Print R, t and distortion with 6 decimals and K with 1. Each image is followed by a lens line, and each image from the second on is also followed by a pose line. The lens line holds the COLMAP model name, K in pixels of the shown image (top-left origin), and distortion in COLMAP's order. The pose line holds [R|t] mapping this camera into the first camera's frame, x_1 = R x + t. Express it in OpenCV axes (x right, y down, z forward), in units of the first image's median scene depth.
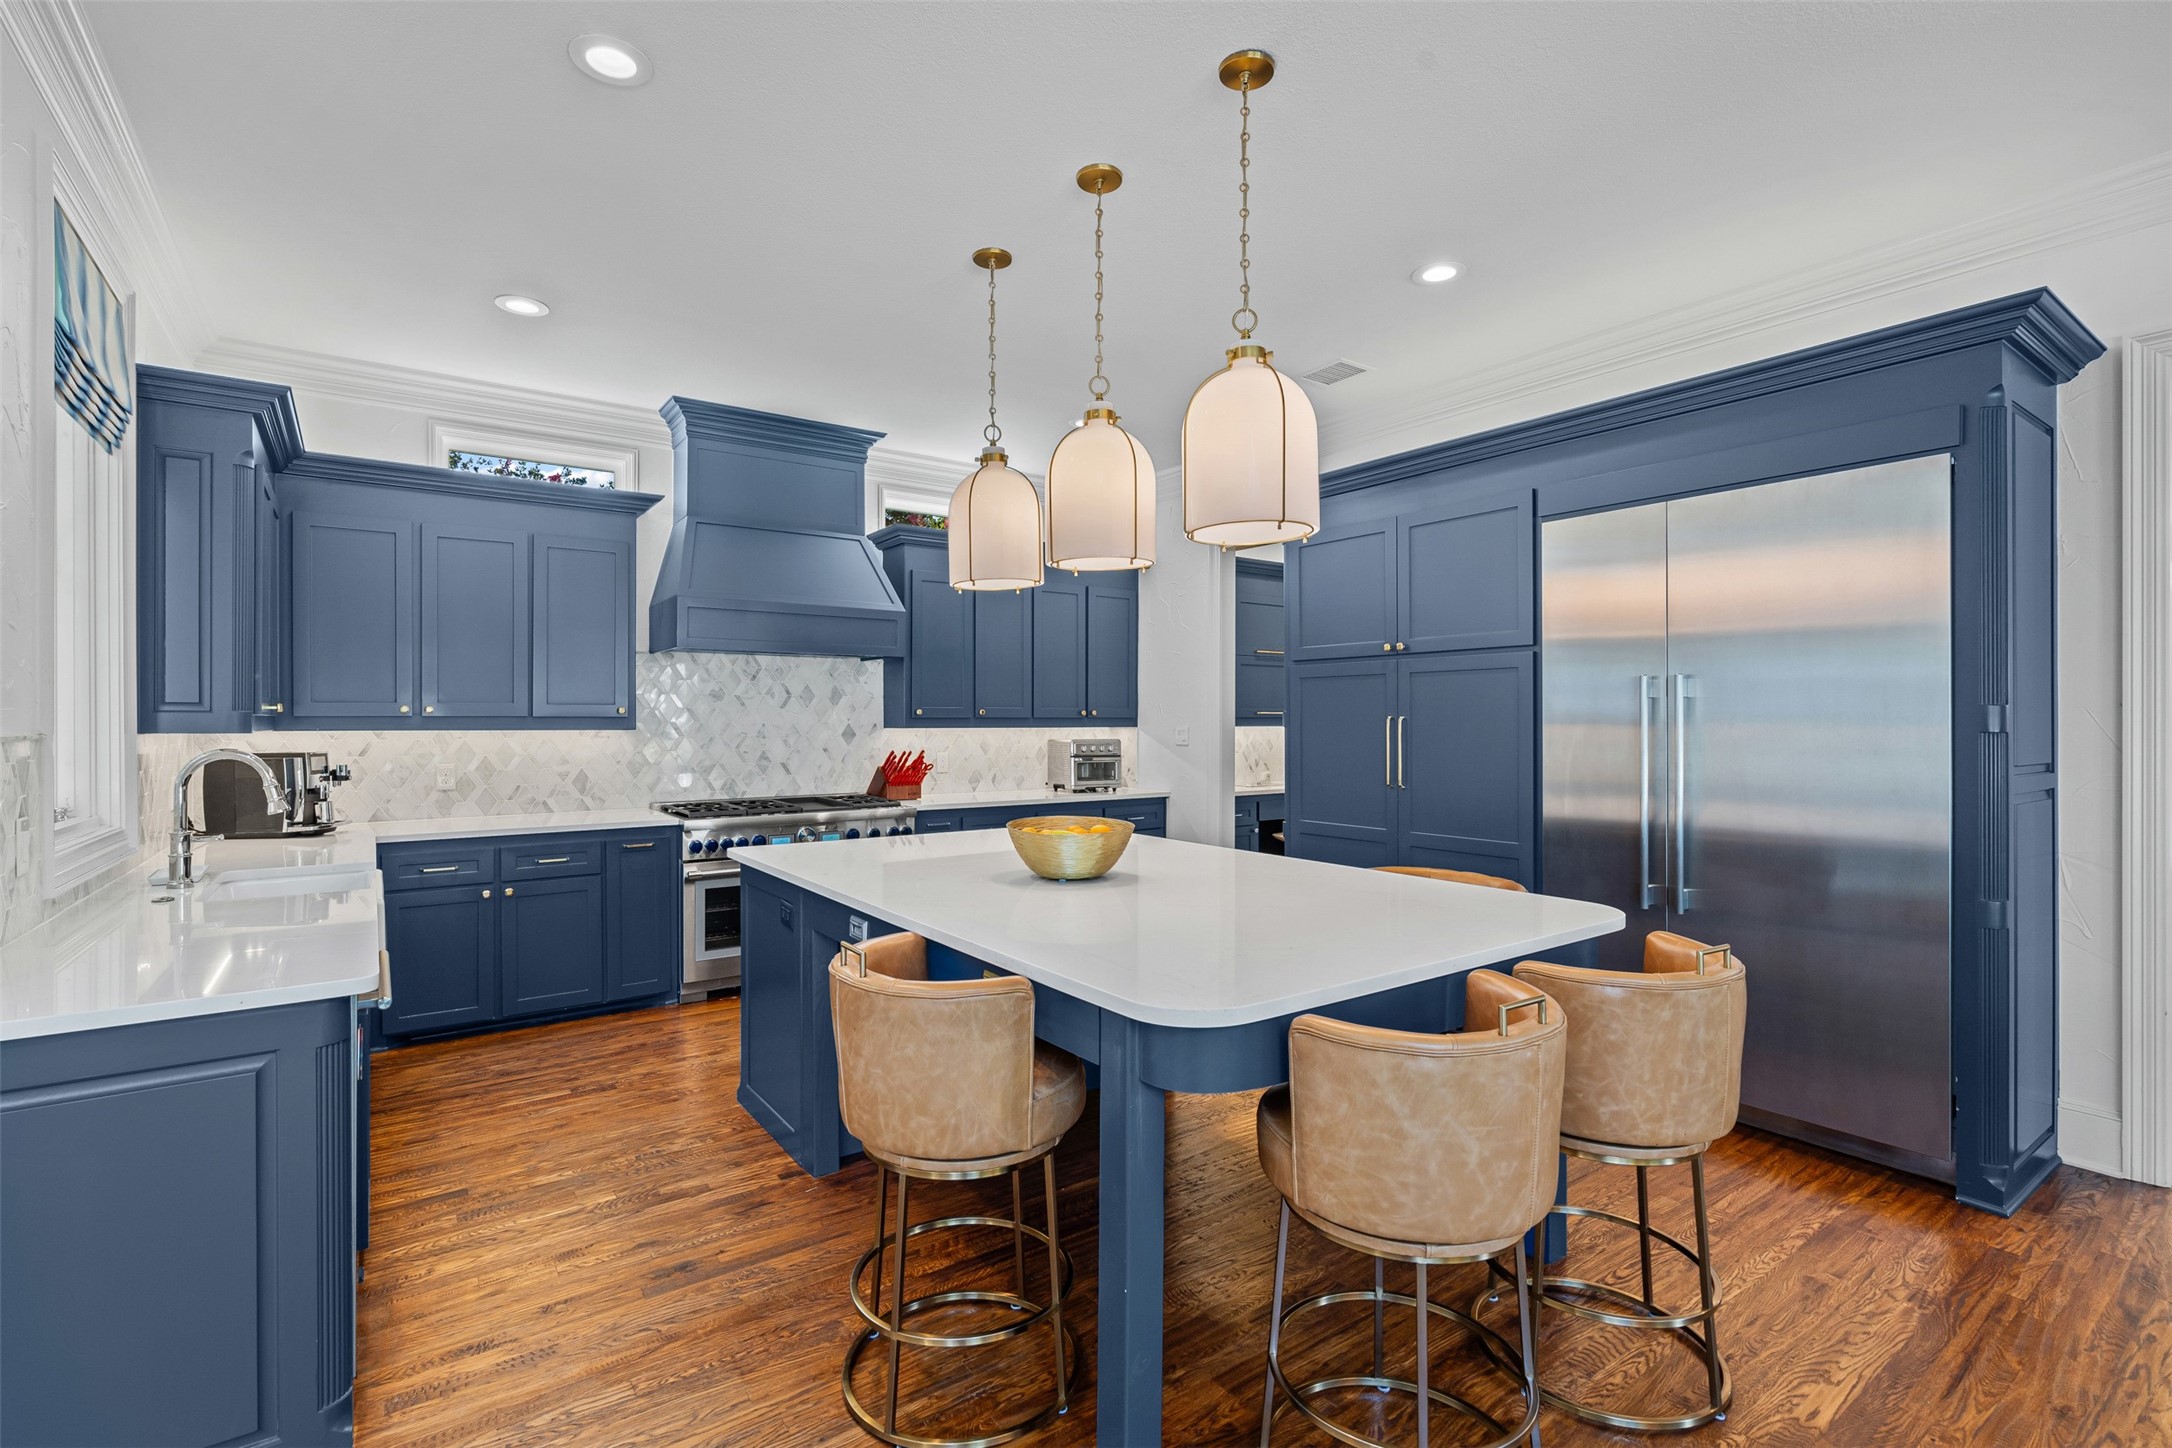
lens RADIAL K [[991.6, 0, 1087.2], [0, 991.6, 721.8], [0, 0, 1]] dist [0.001998, 0.000042]
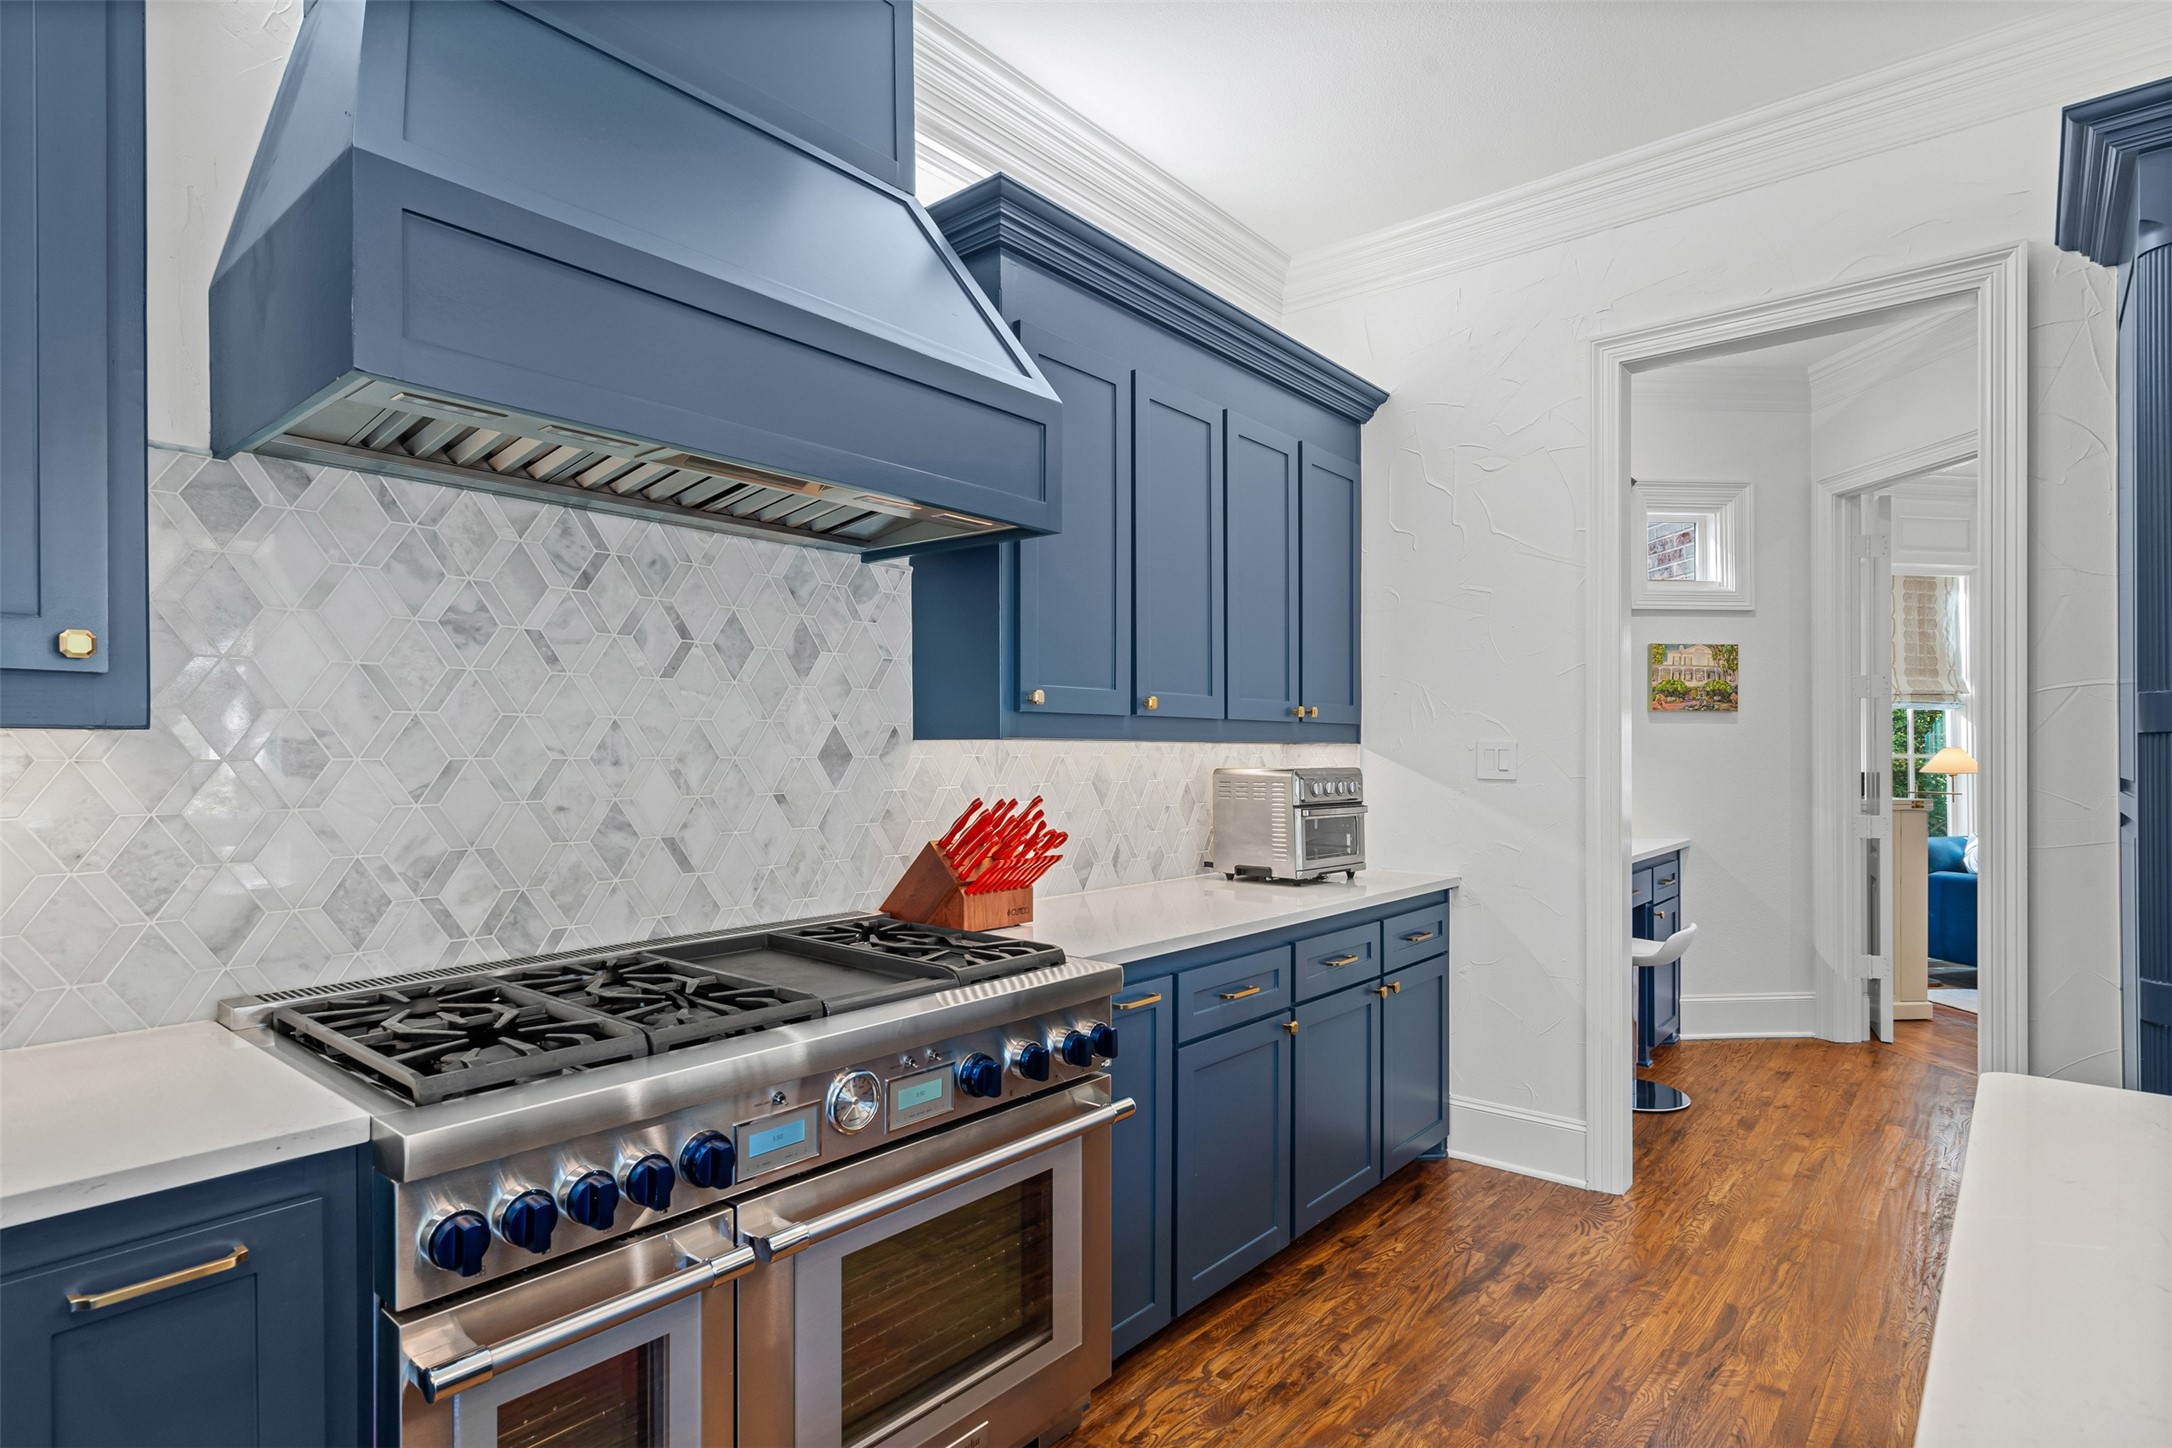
lens RADIAL K [[1118.5, 0, 1061.1], [0, 1118.5, 763.4], [0, 0, 1]] dist [0.018044, 0.000208]
pose [[0.972922, -0.000248, 0.231133, -0.265400], [-0.002438, 0.999933, 0.011333, 0.010918], [-0.231121, -0.011590, 0.972856, 0.595998]]
